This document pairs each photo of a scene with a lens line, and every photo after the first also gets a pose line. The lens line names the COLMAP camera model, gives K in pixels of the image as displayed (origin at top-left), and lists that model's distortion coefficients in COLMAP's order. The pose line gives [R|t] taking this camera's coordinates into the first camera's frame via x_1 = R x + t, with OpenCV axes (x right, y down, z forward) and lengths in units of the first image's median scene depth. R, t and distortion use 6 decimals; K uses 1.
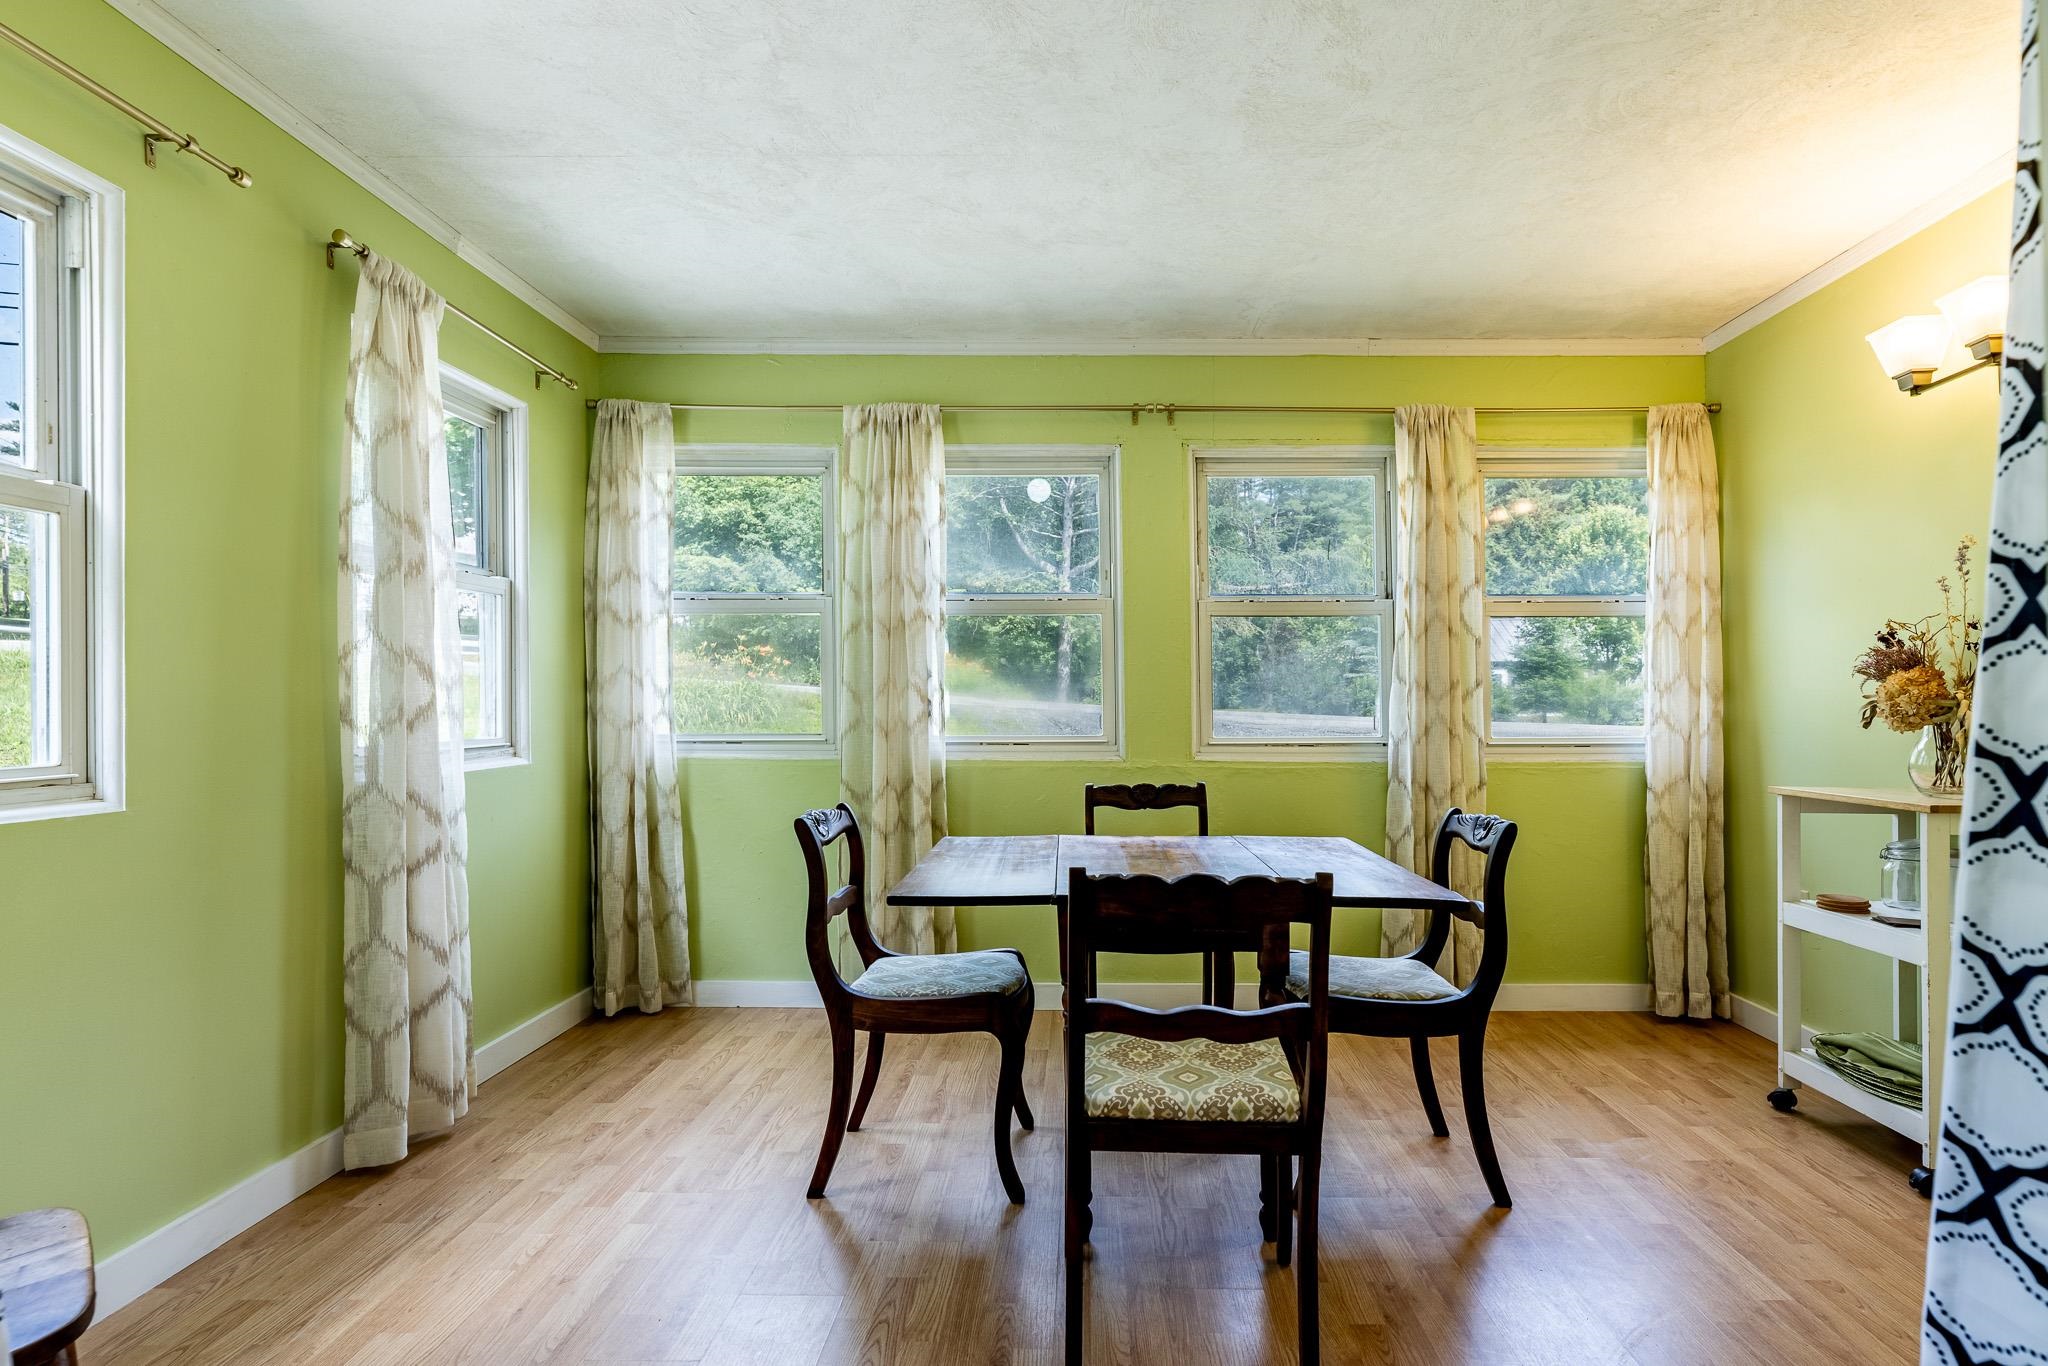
lens RADIAL K [[1037.0, 0, 1033.7], [0, 1037.0, 705.8], [0, 0, 1]] dist [0.003907, -0.000598]
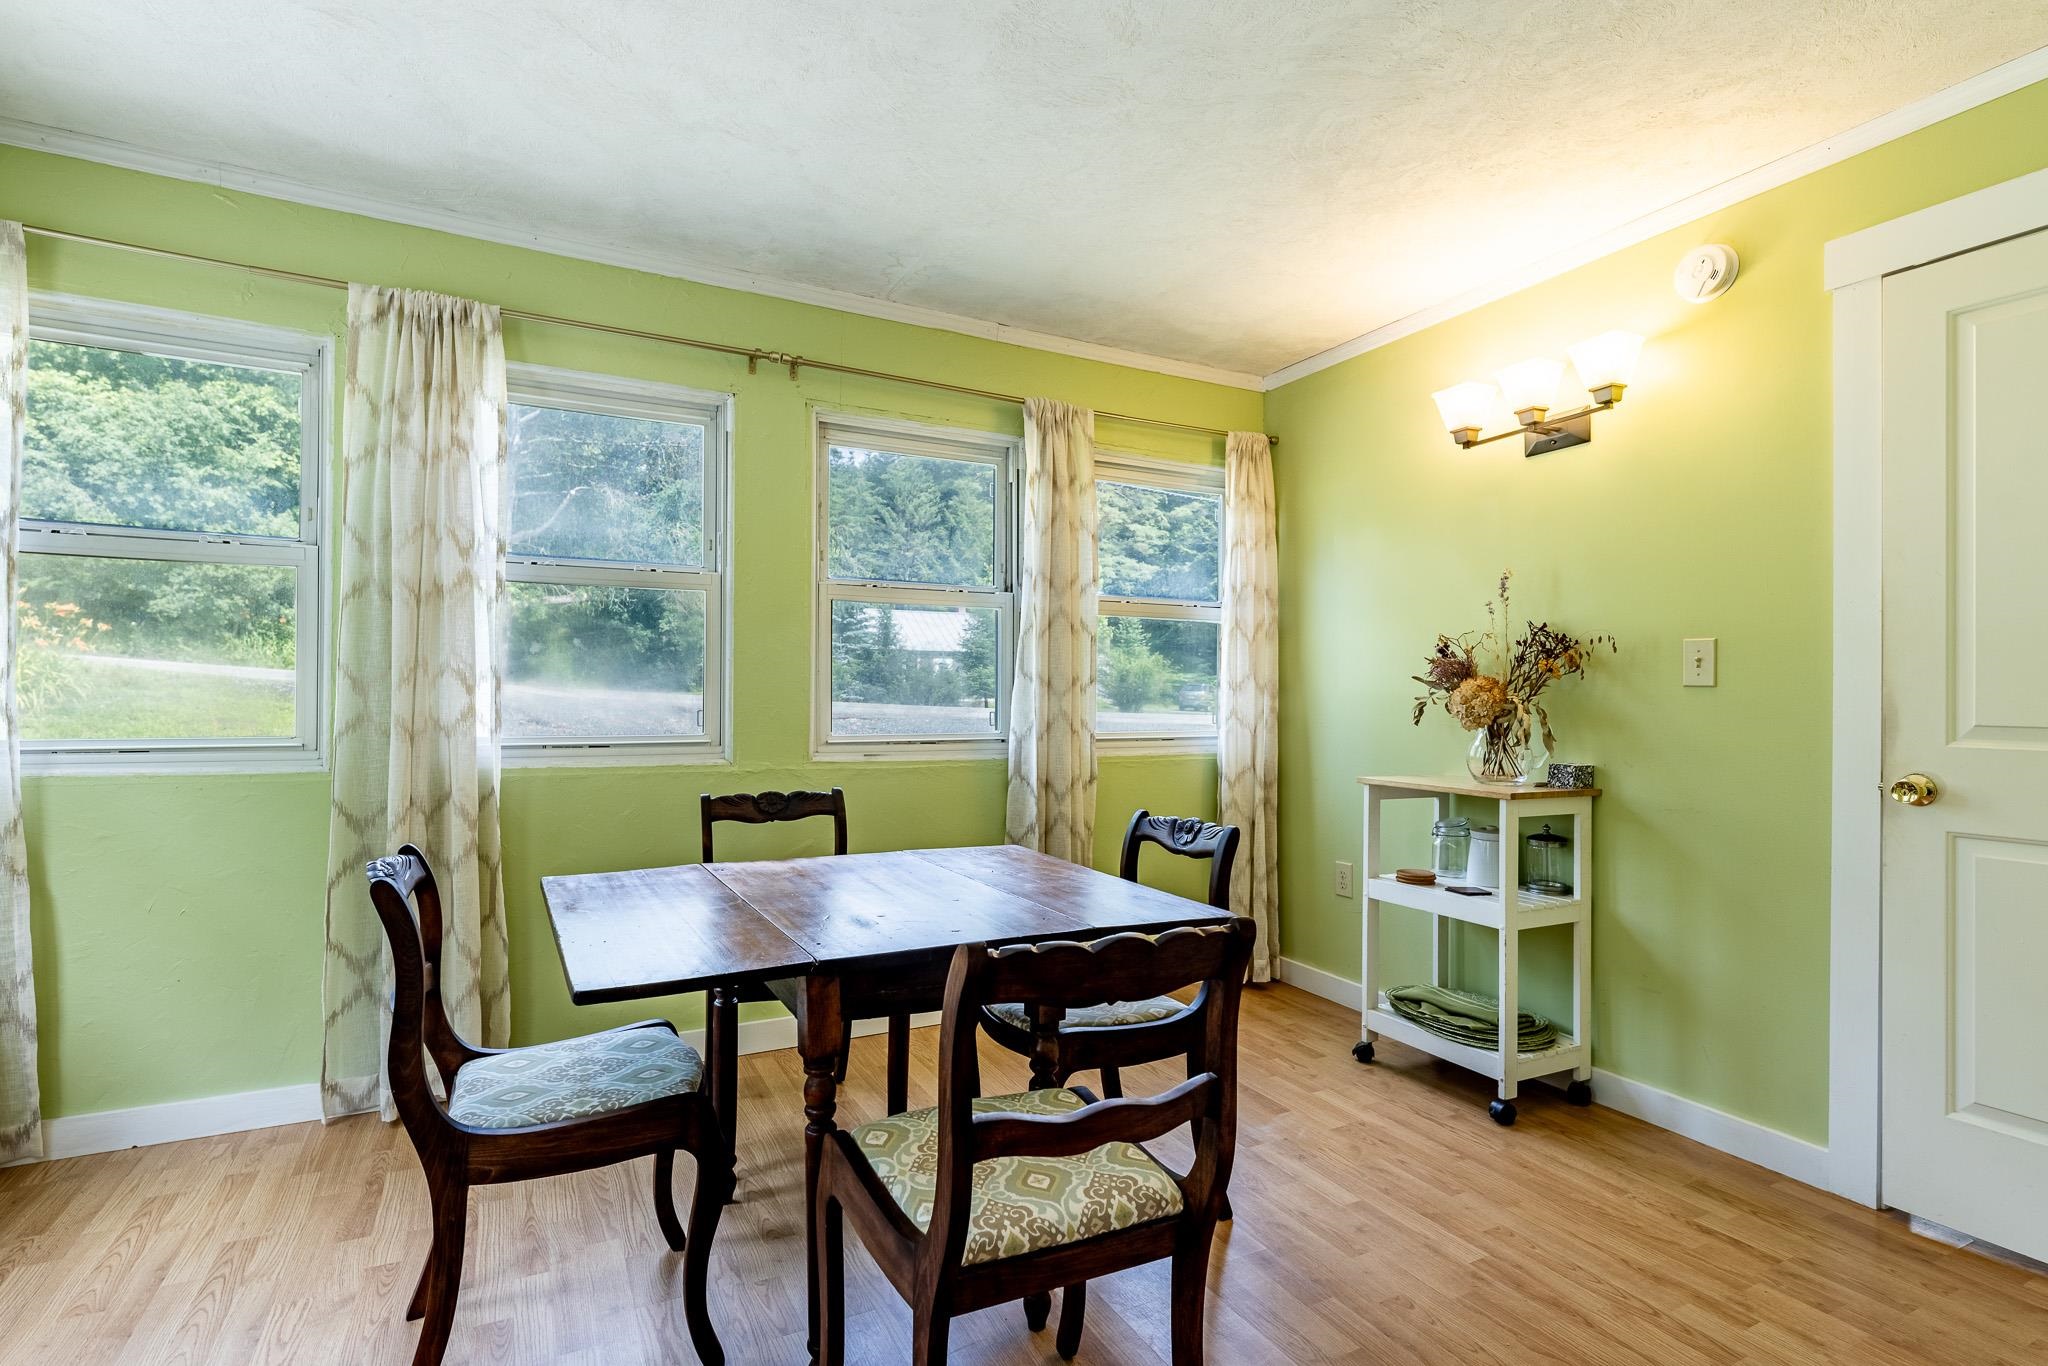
lens RADIAL K [[1037.0, 0, 1045.6], [0, 1037.0, 680.7], [0, 0, 1]] dist [0.003907, -0.000598]
pose [[0.872592, 0.014529, 0.488234, -0.110903], [-0.009829, 0.999877, -0.012189, -0.008071], [-0.488351, 0.005837, 0.872628, 0.135749]]
